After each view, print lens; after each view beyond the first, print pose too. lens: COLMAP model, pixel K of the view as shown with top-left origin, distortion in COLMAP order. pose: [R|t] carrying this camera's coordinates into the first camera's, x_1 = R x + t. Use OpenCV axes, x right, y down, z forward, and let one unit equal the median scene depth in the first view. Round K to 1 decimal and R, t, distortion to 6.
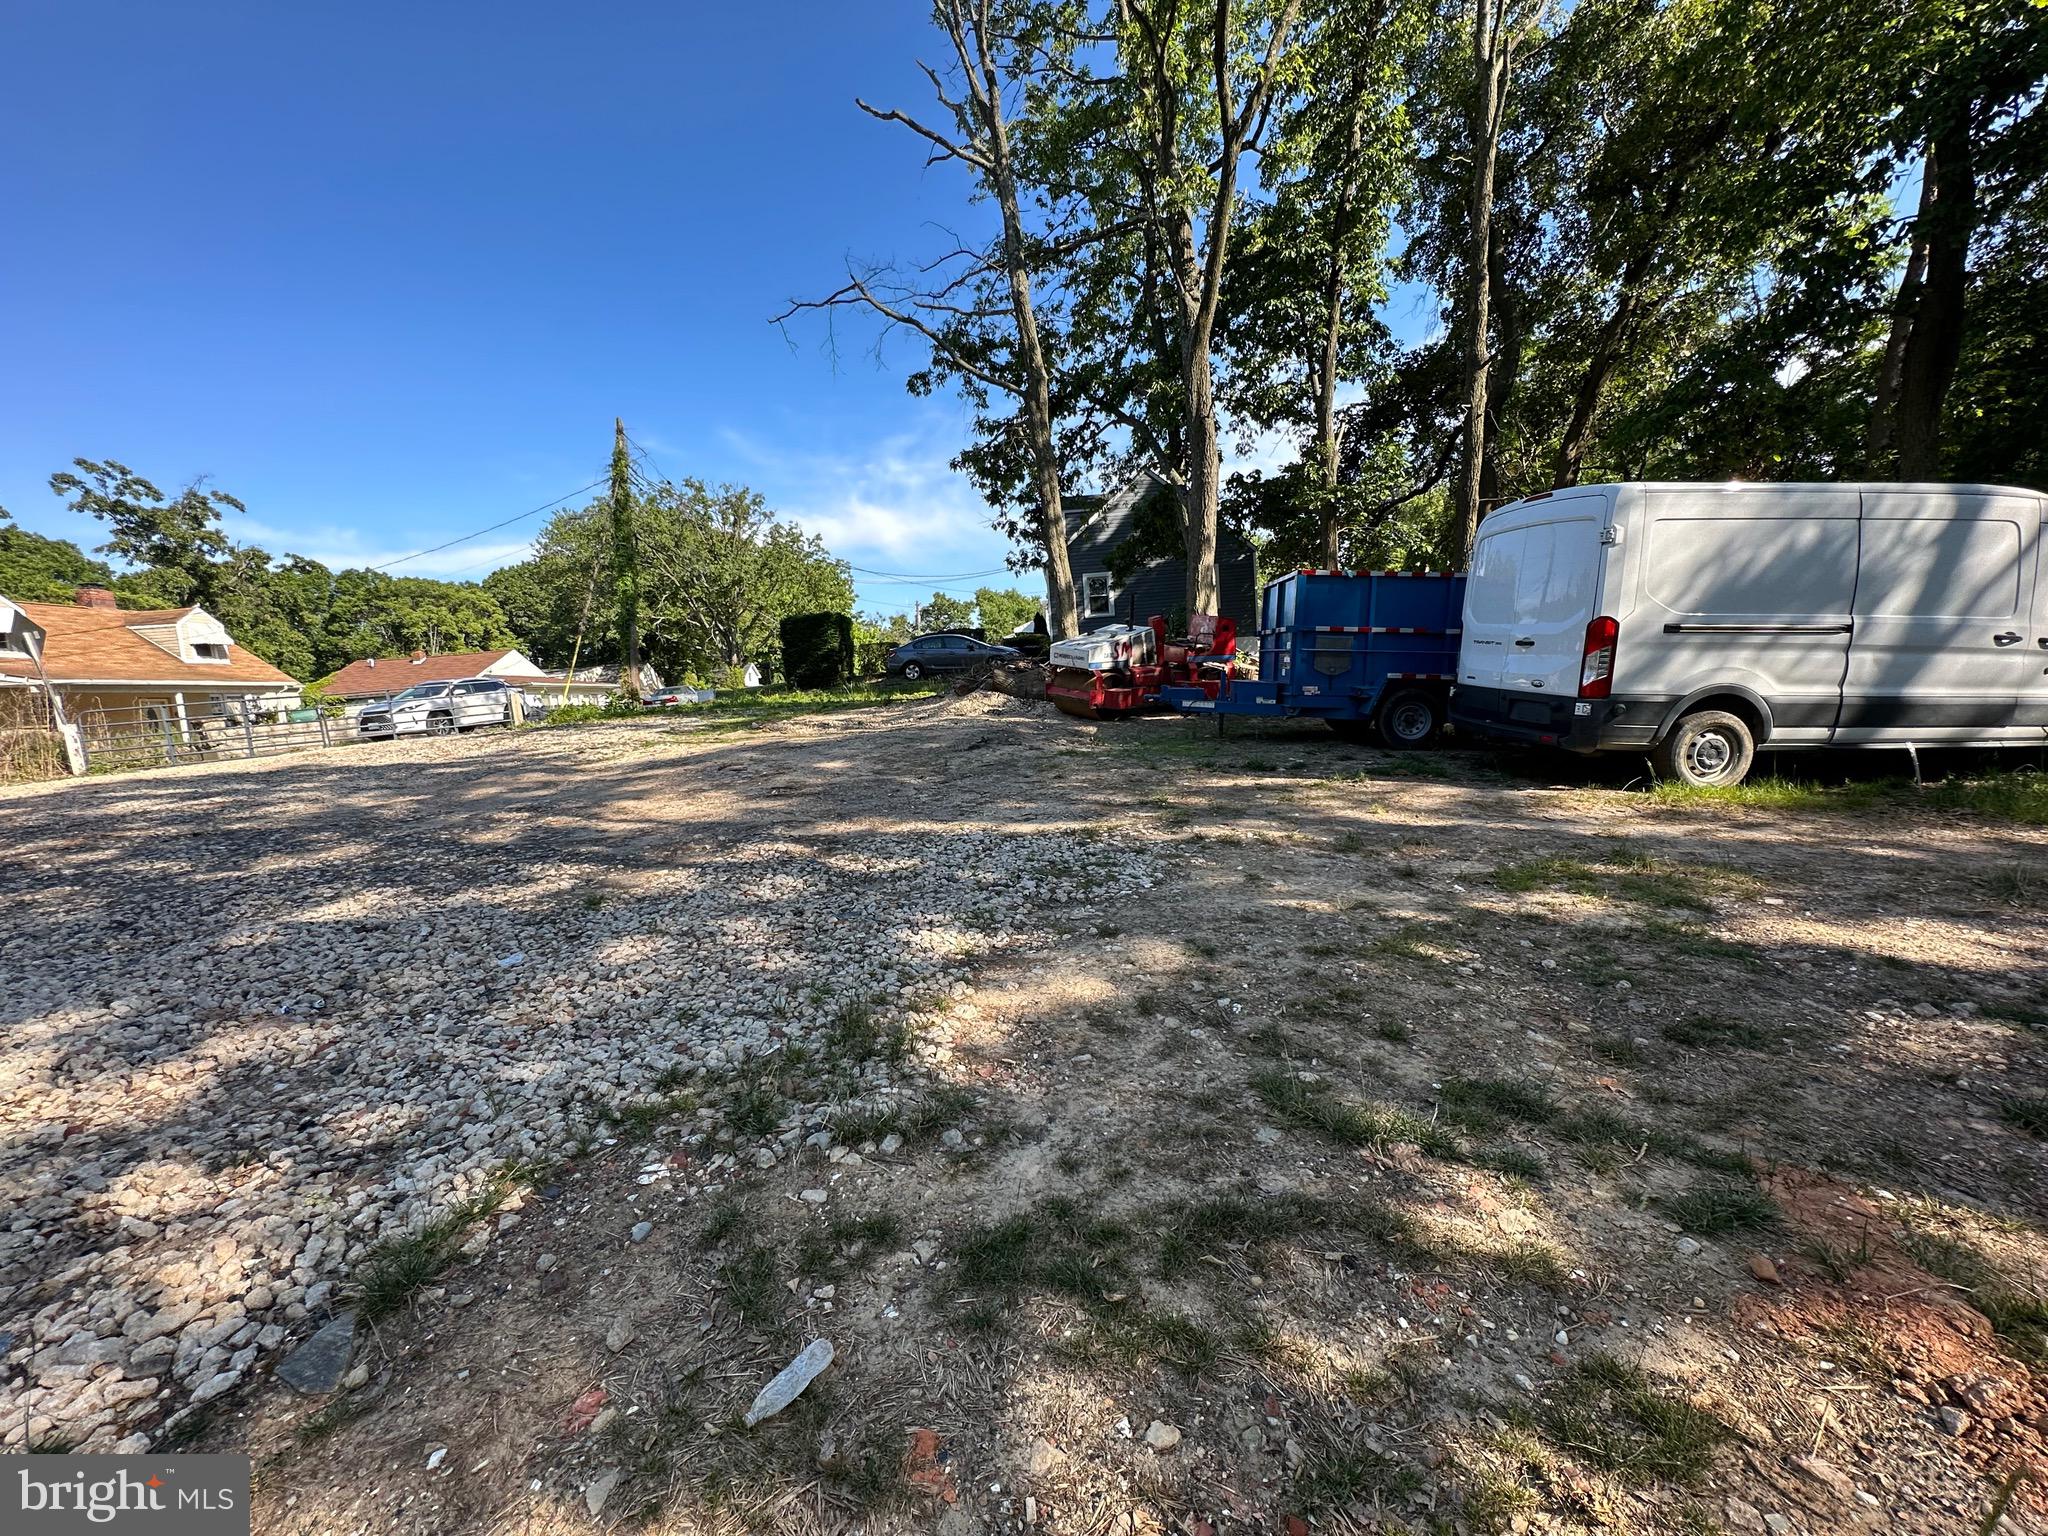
lens RADIAL K [[818.1, 0, 1024.0], [0, 818.1, 768.0], [0, 0, 1]] dist [-0.001417, 0.000836]
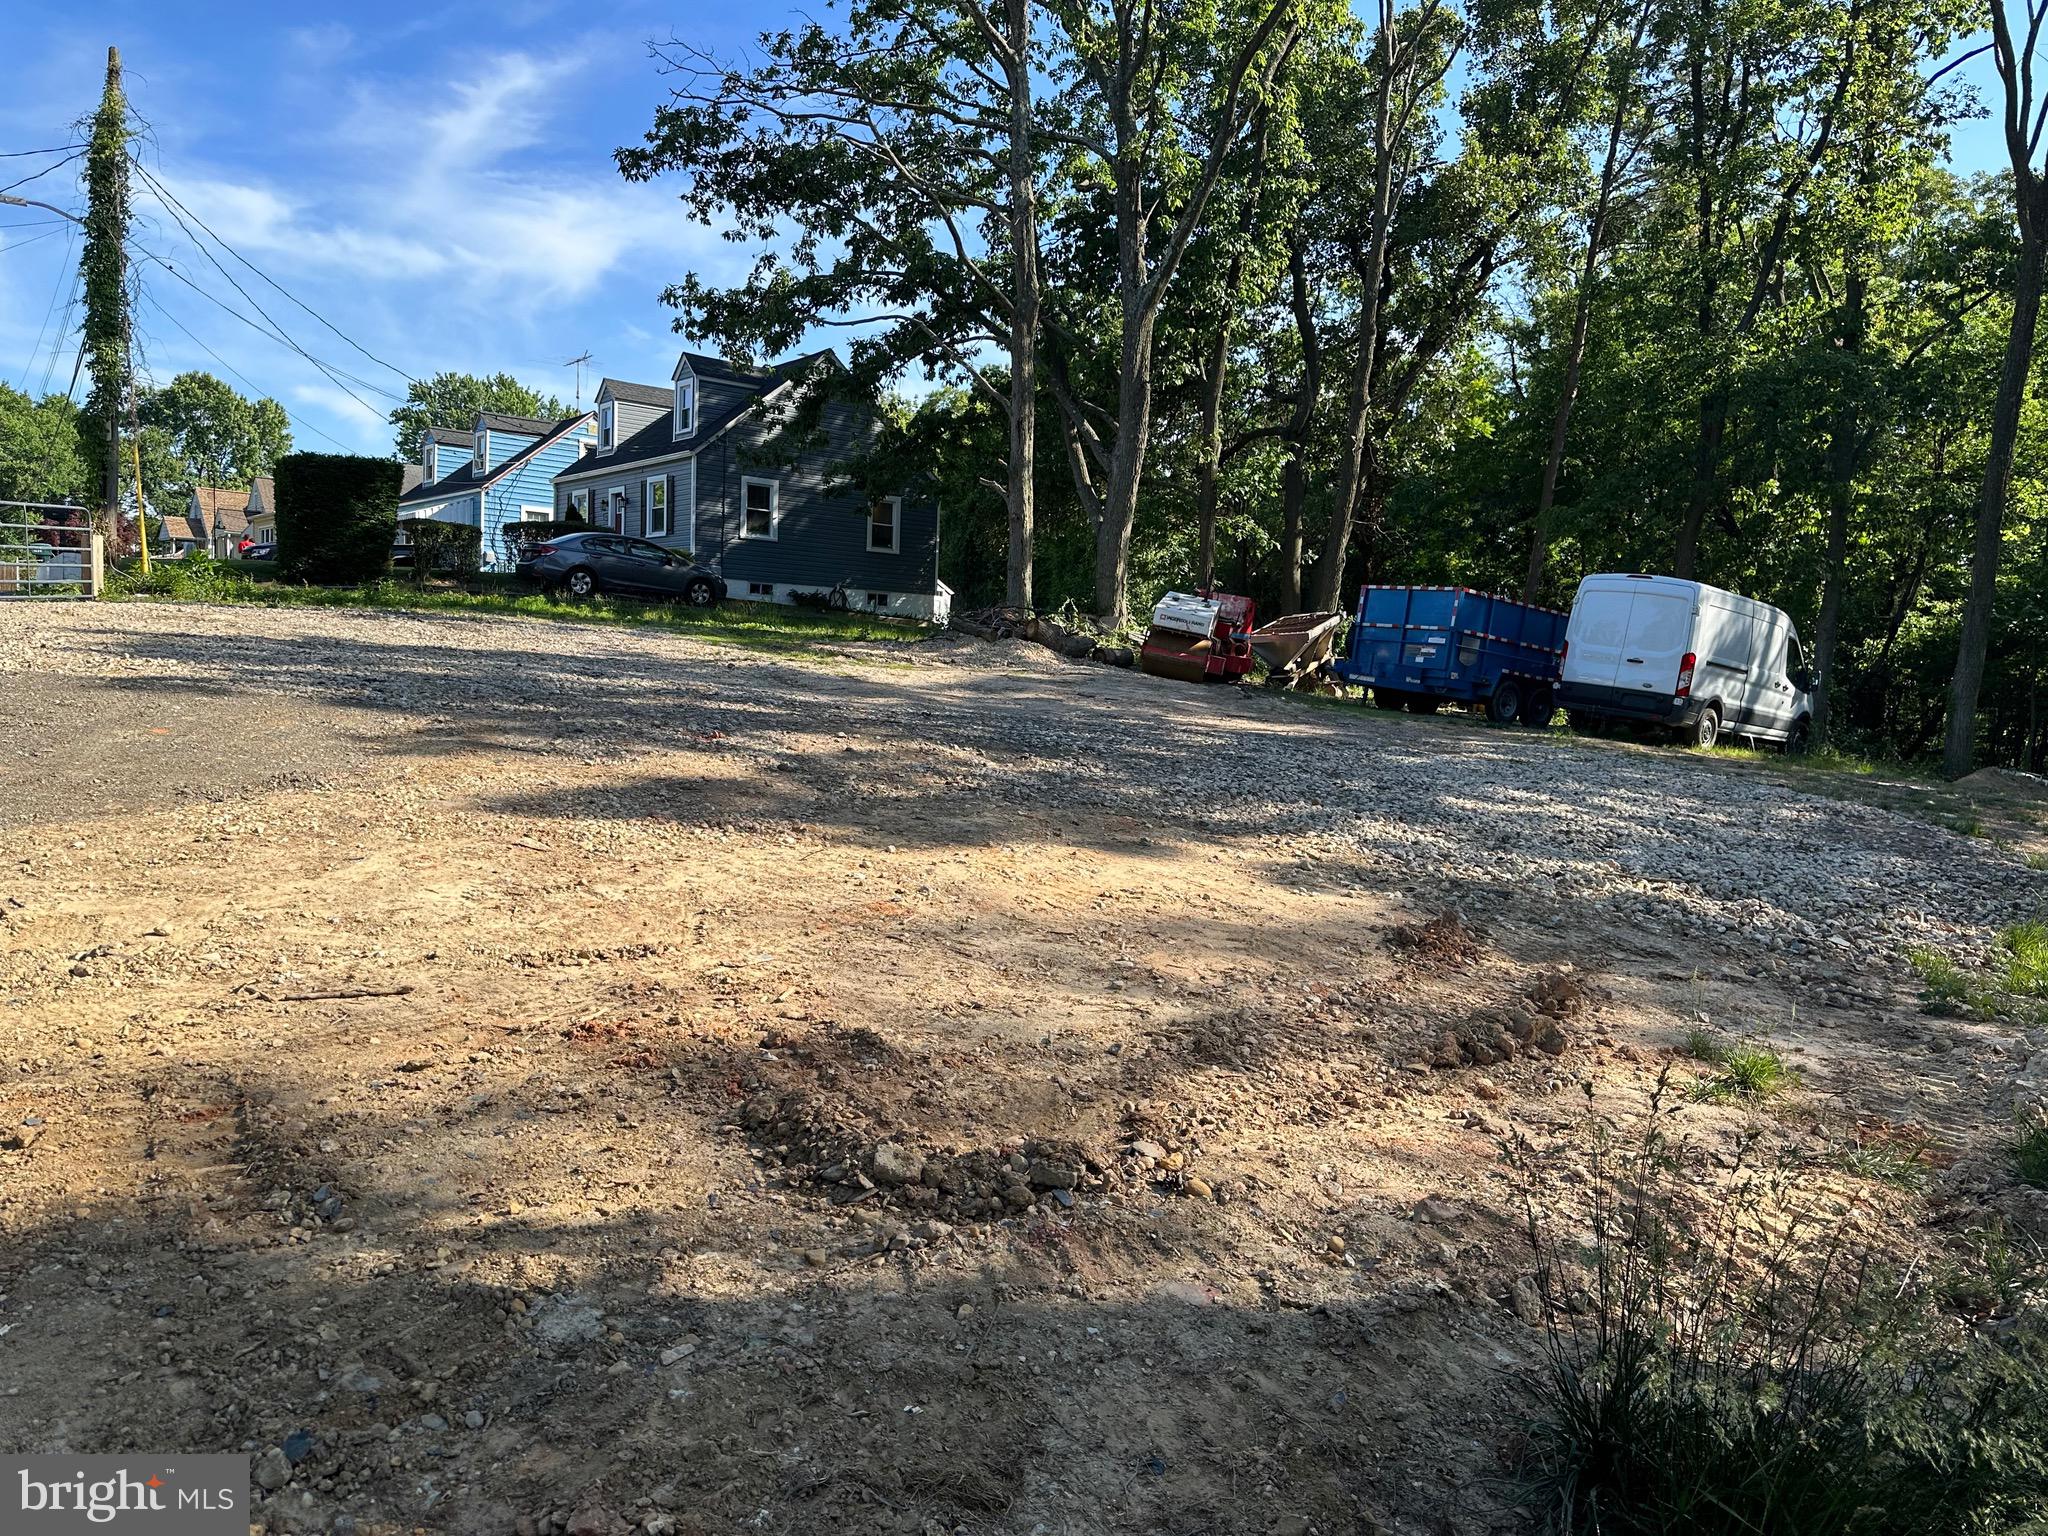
lens RADIAL K [[1409.7, 0, 1031.4], [0, 1409.7, 760.9], [0, 0, 1]] dist [0.121638, -0.176582]
pose [[0.752182, 0.058915, 0.656316, -2.274396], [-0.039610, 0.998237, -0.044212, 0.235313], [-0.657764, 0.007259, 0.753189, -0.417231]]
